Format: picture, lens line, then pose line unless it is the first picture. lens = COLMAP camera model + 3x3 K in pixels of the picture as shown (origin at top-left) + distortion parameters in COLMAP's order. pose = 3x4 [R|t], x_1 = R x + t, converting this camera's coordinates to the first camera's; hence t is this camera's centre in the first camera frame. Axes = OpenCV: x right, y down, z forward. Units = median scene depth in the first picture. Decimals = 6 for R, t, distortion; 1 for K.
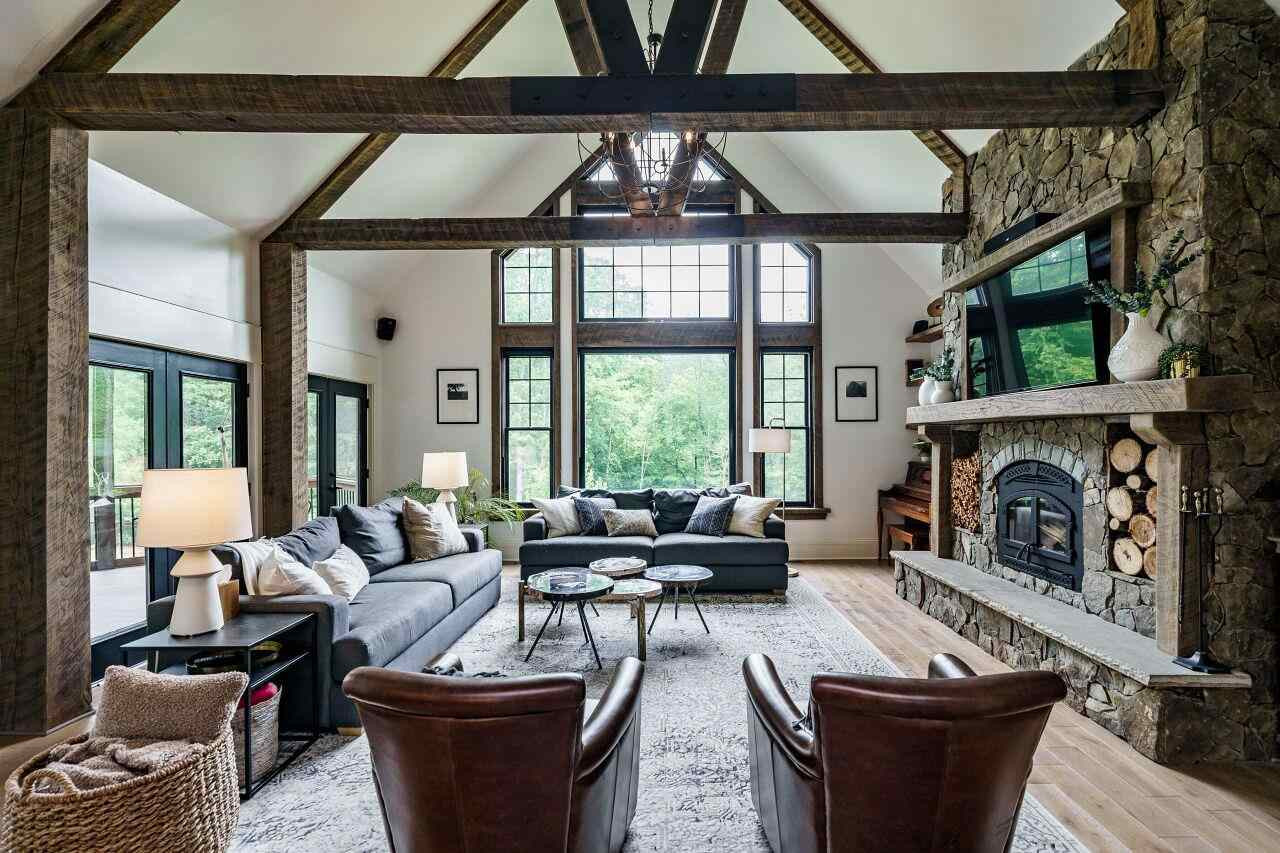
lens RADIAL K [[631.2, 0, 643.0], [0, 631.2, 435.0], [0, 0, 1]] dist [-0.001627, 0.002494]
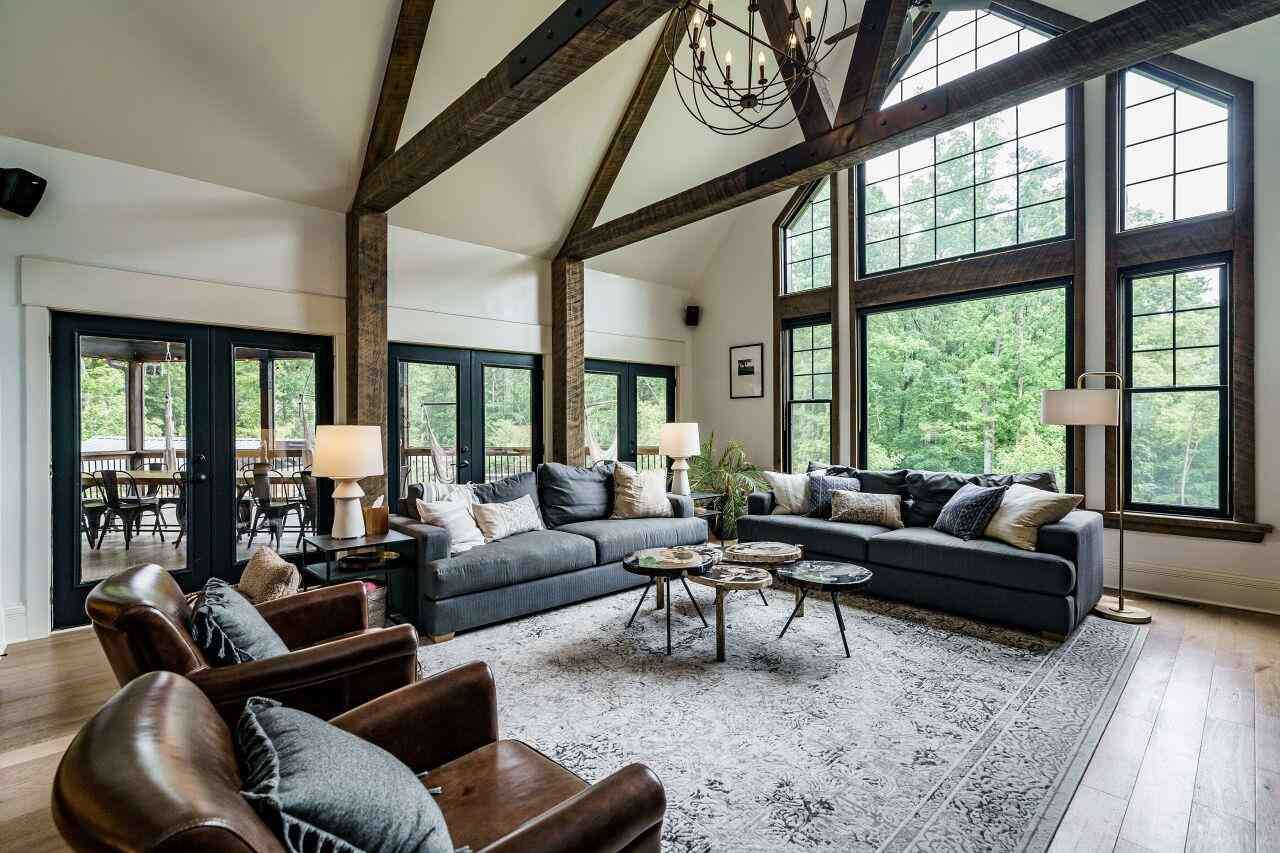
lens RADIAL K [[575.1, 0, 639.2], [0, 575.1, 424.1], [0, 0, 1]] dist [-0.001943, 0.001131]
pose [[0.691000, 0.003233, -0.722848, 0.275974], [0.005019, 0.999944, 0.009270, 0.015965], [0.722837, -0.010033, 0.690945, 0.219064]]
